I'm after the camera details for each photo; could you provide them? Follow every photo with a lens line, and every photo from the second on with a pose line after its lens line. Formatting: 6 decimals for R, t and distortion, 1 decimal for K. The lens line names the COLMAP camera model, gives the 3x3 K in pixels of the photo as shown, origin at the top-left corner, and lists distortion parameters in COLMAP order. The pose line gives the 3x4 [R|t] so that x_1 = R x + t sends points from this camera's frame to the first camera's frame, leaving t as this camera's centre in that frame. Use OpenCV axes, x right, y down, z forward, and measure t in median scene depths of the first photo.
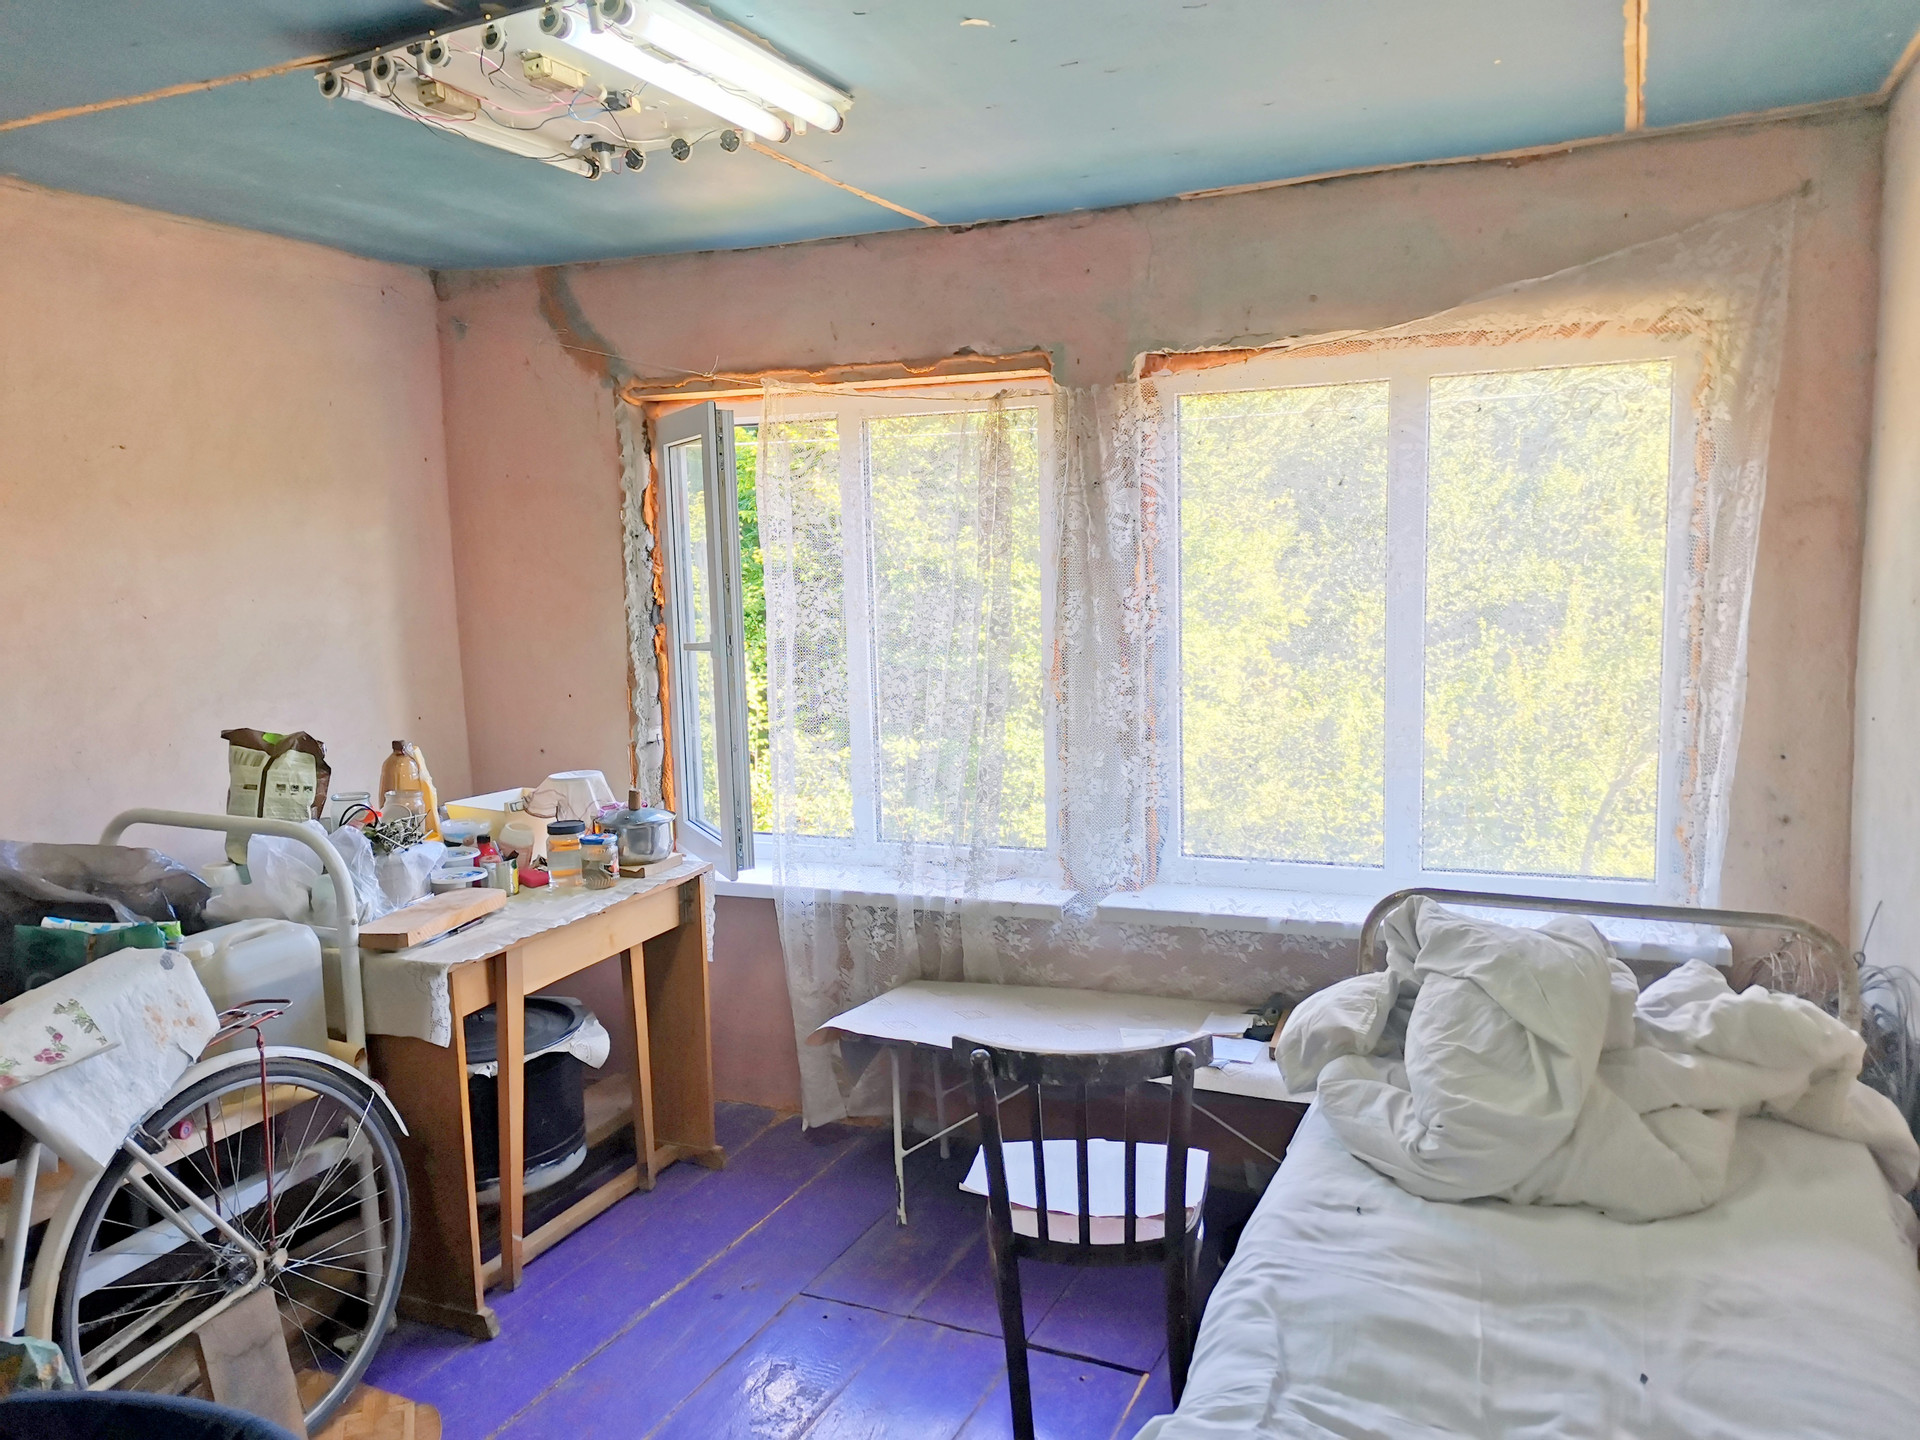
lens RADIAL K [[1446.9, 0, 892.8], [0, 1446.9, 723.5], [0, 0, 1]] dist [0.074863, -0.082597]
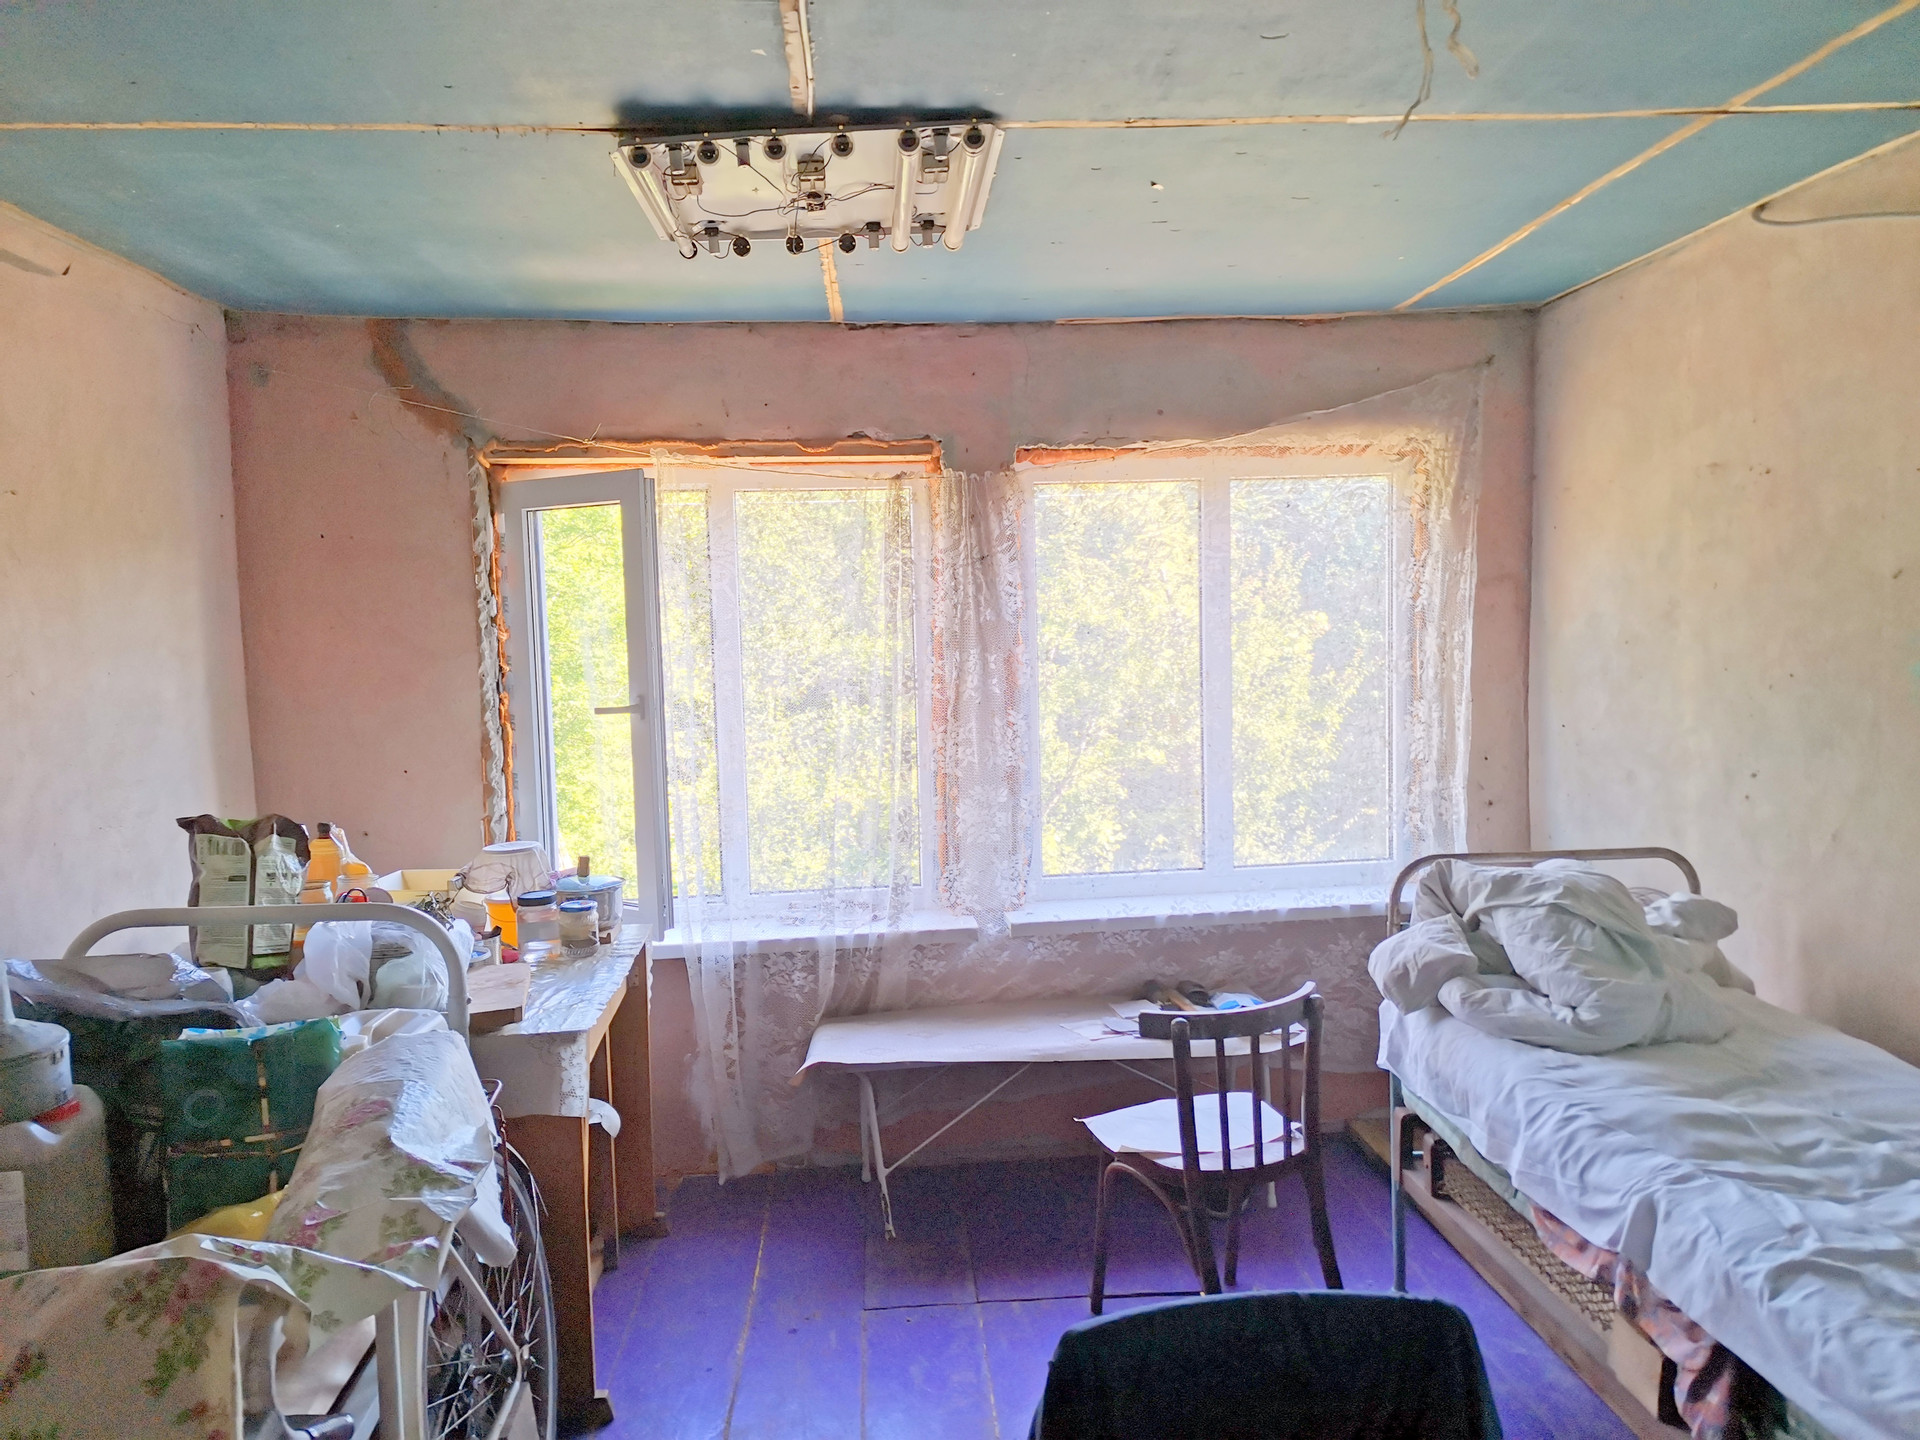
lens RADIAL K [[1446.9, 0, 967.3], [0, 1446.9, 716.9], [0, 0, 1]] dist [0.074863, -0.082597]
pose [[0.879812, -0.034449, 0.474072, -0.424761], [0.062151, 0.997145, -0.042886, 0.010407], [-0.471241, 0.067196, 0.879441, 0.004636]]
